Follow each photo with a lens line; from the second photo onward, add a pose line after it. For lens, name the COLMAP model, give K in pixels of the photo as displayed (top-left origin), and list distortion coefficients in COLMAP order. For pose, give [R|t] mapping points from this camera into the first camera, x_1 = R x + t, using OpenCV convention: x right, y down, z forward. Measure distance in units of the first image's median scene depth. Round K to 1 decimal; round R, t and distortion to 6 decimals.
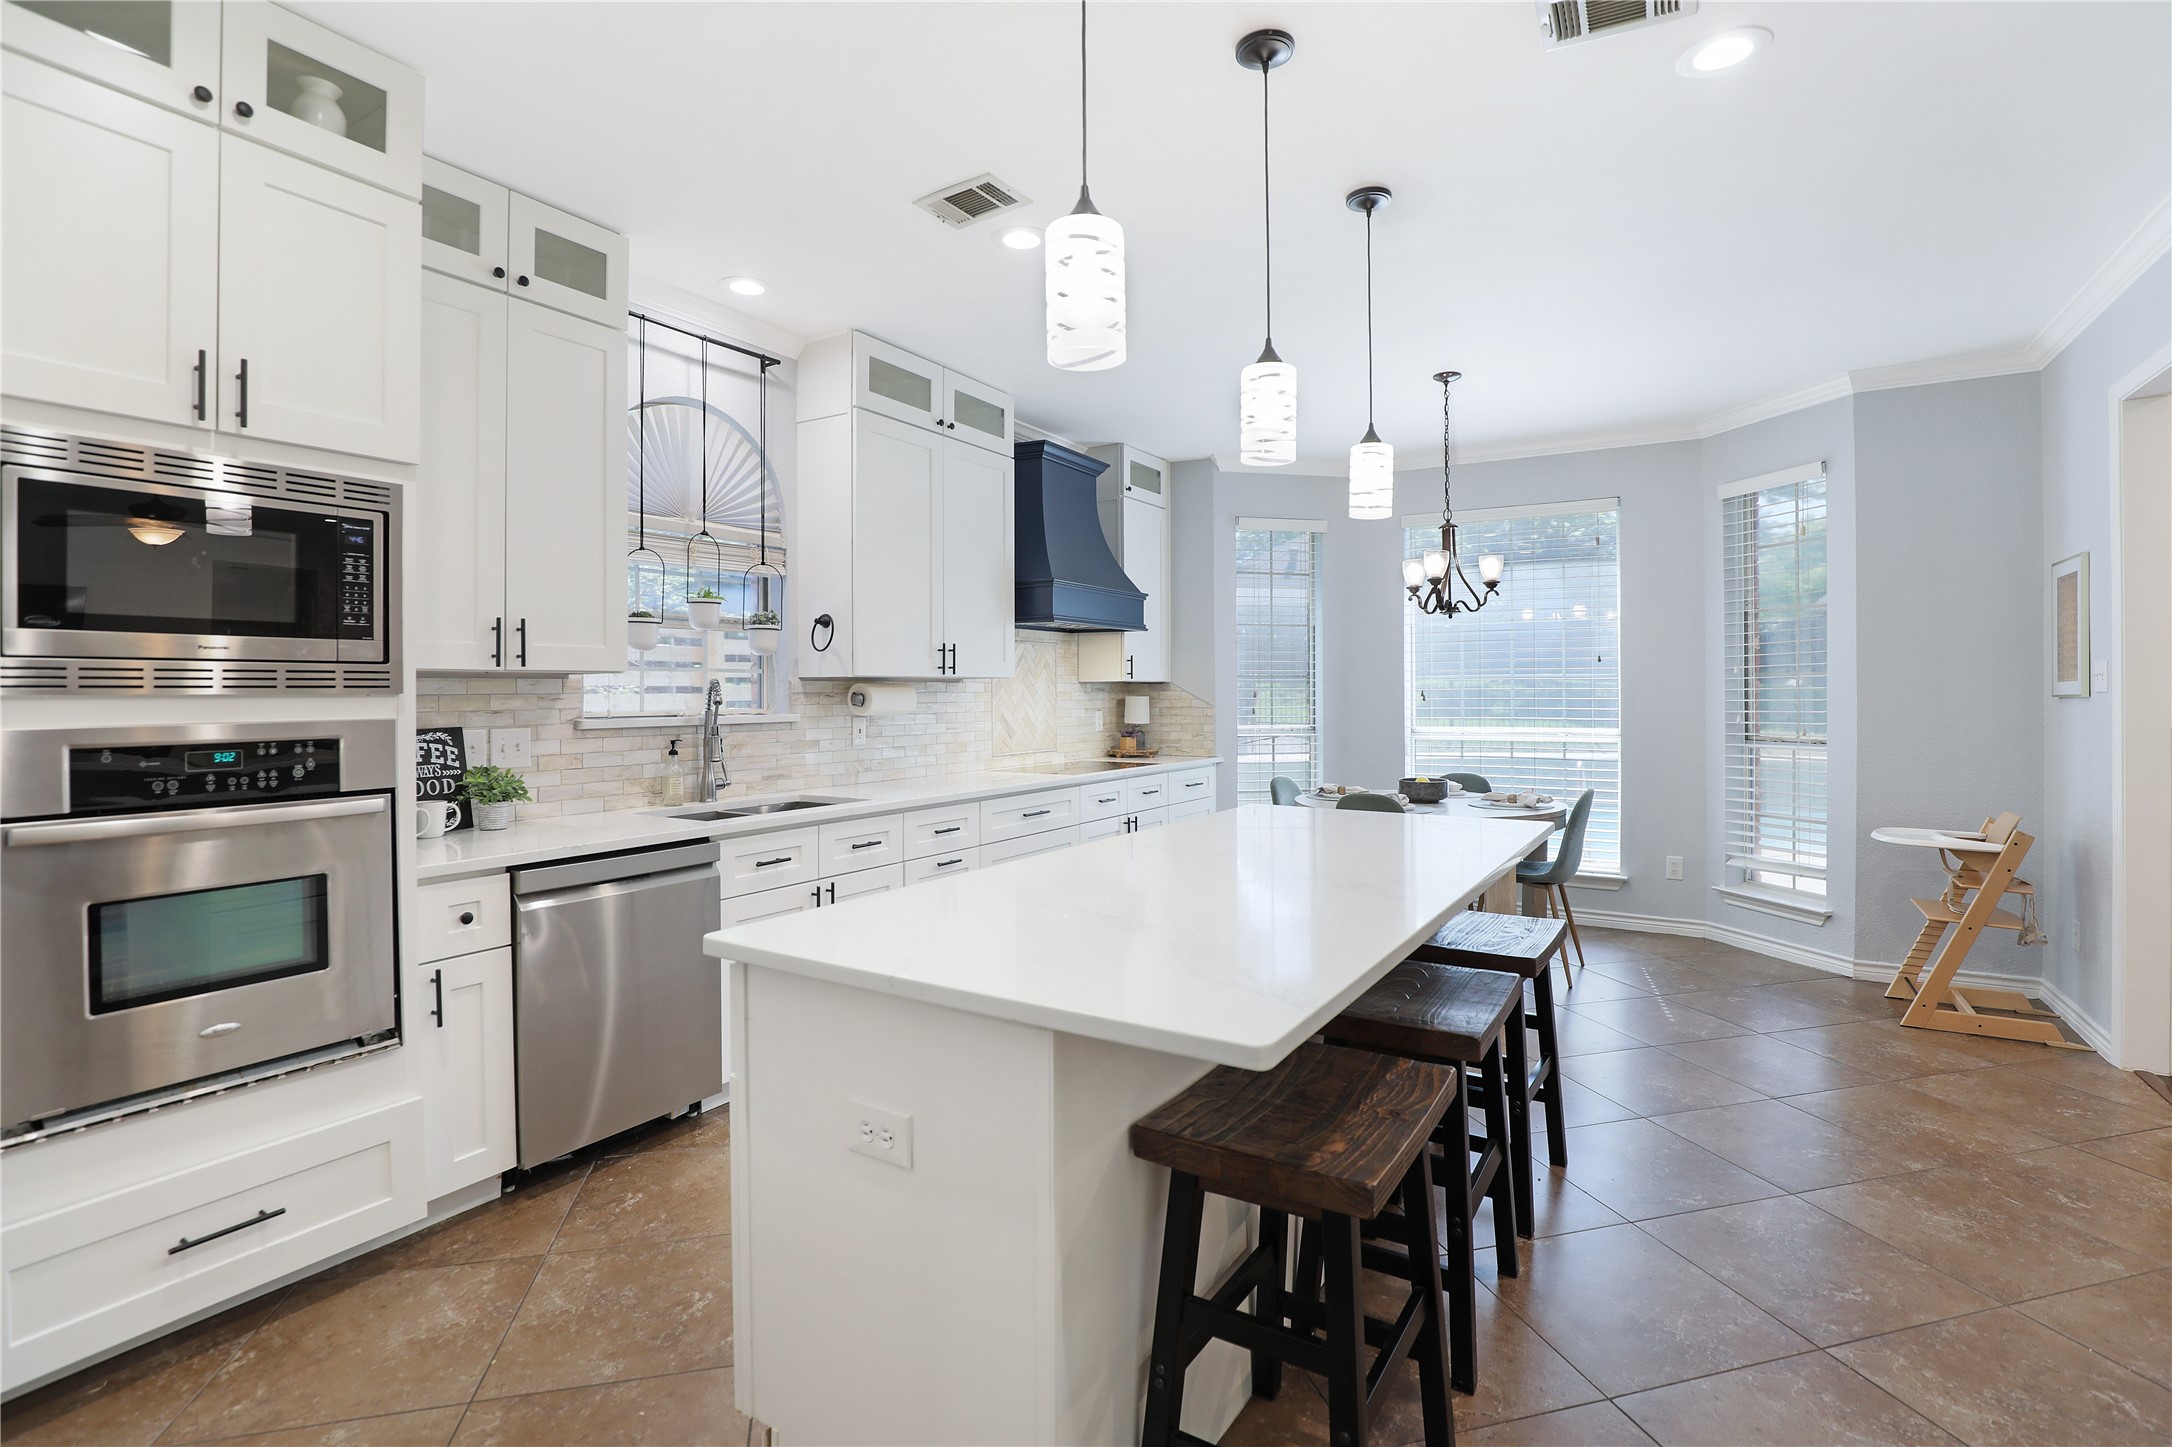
lens RADIAL K [[1019.0, 0, 1081.2], [0, 1019.0, 687.5], [0, 0, 1]] dist [-0.003188, -0.000223]
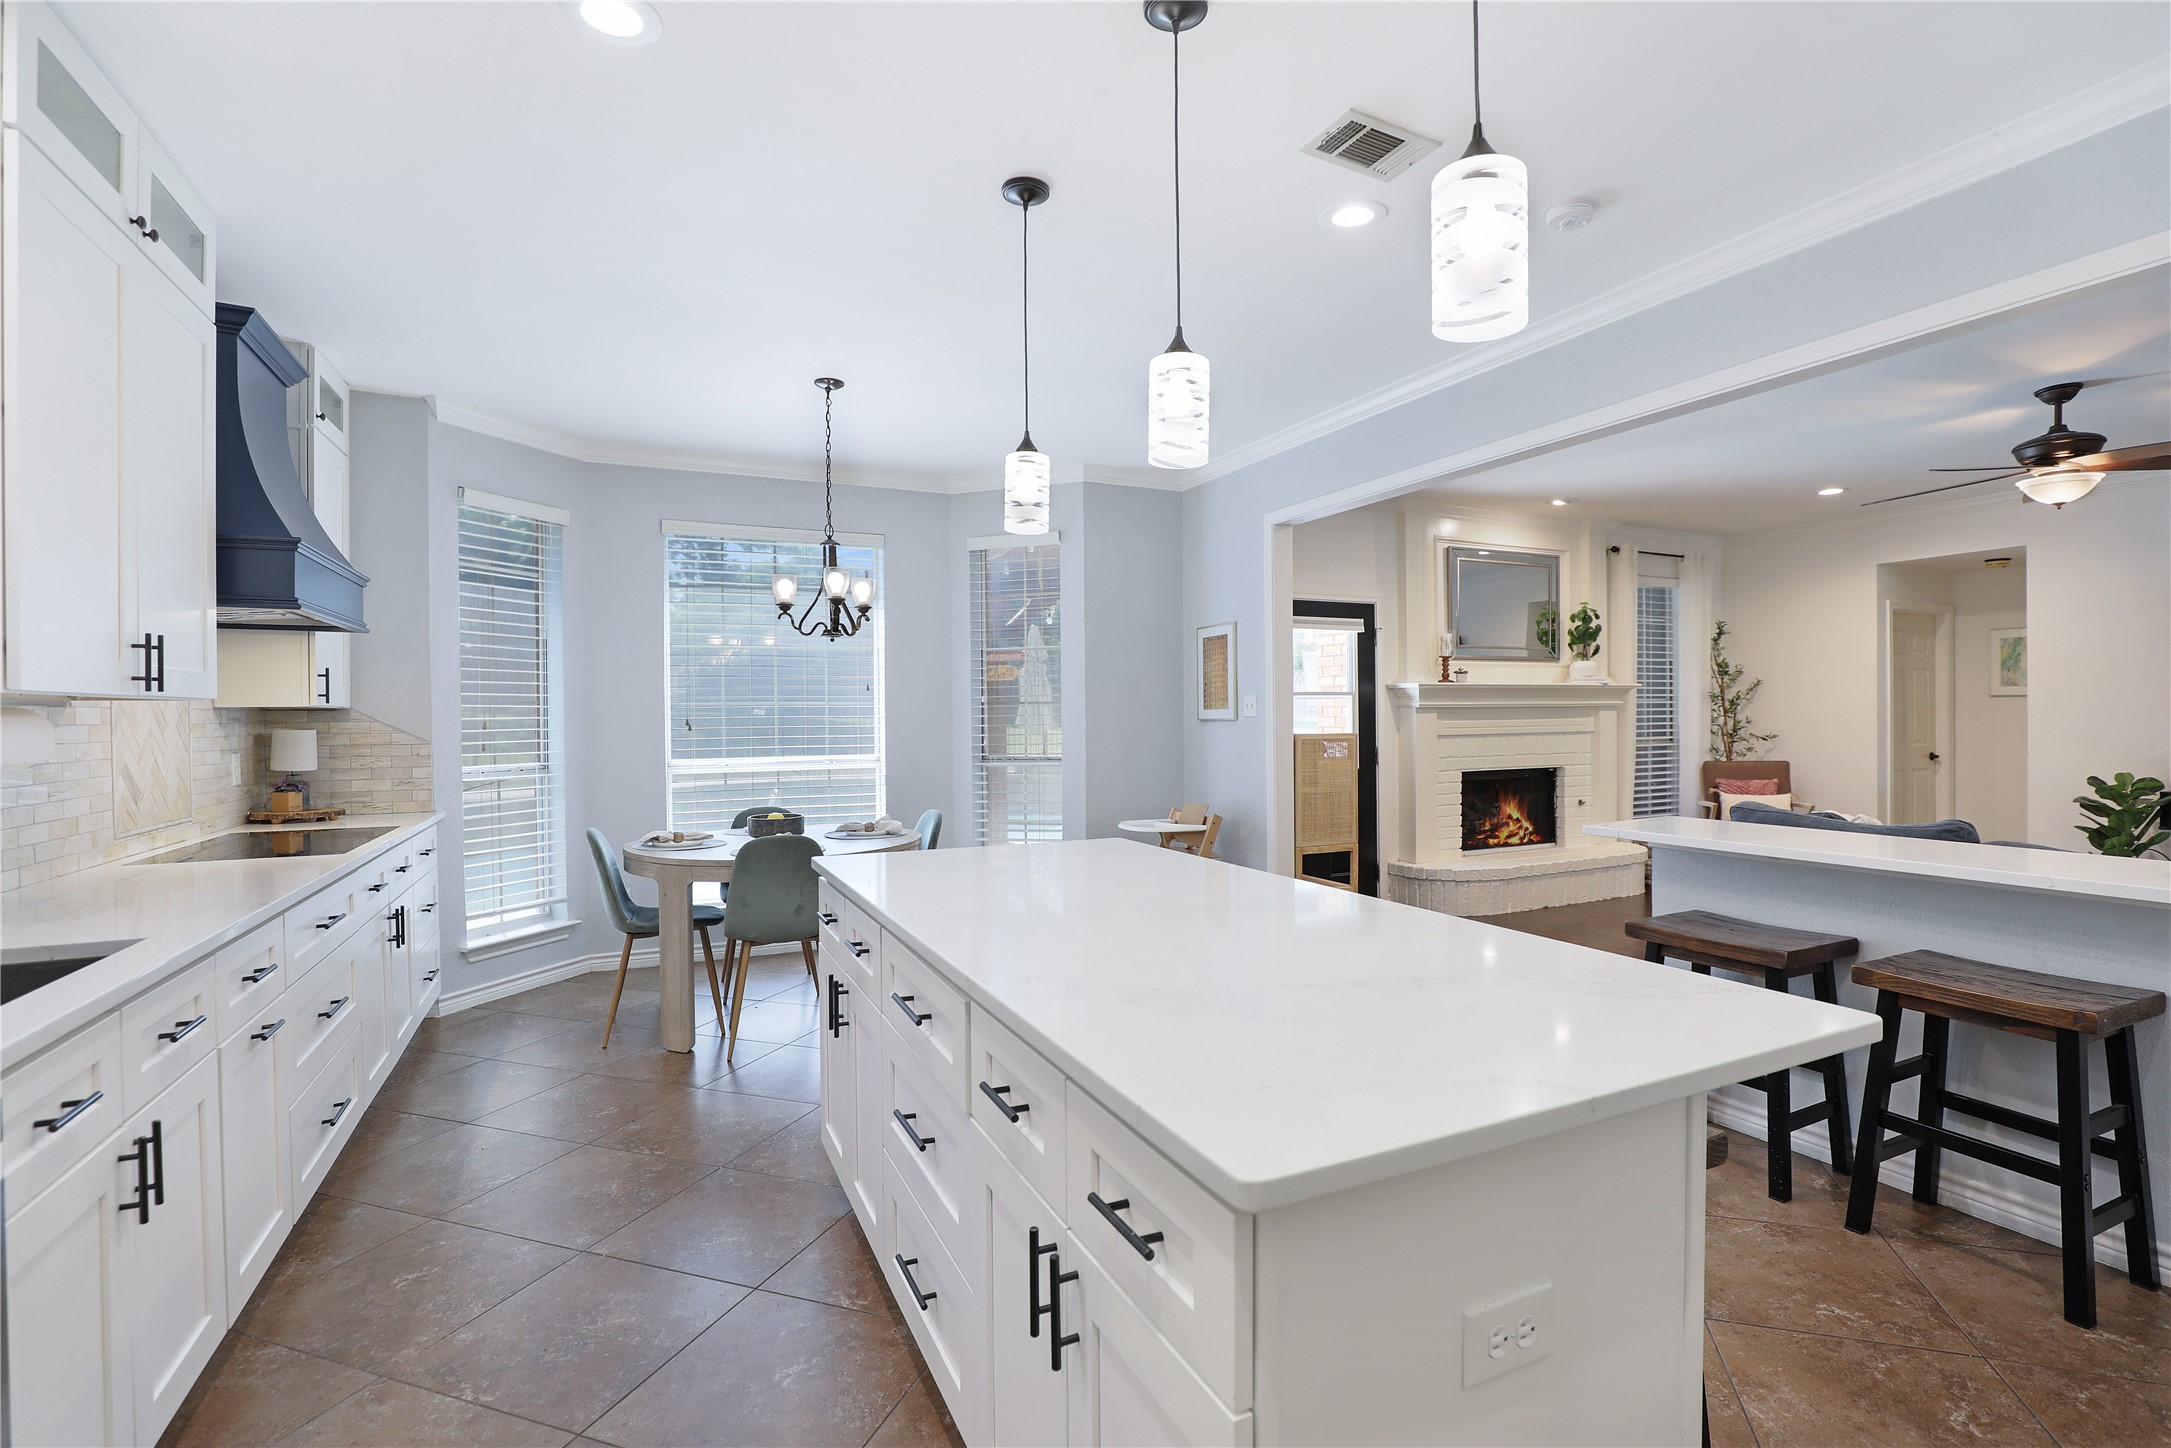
lens RADIAL K [[1042.4, 0, 1085.3], [0, 1042.4, 715.3], [0, 0, 1]] dist [-0.000724, 0.000597]
pose [[0.552405, -0.001102, 0.833575, -0.243768], [0.003217, 0.999994, -0.000811, 0.001552], [-0.833570, 0.003130, 0.552406, 0.213033]]
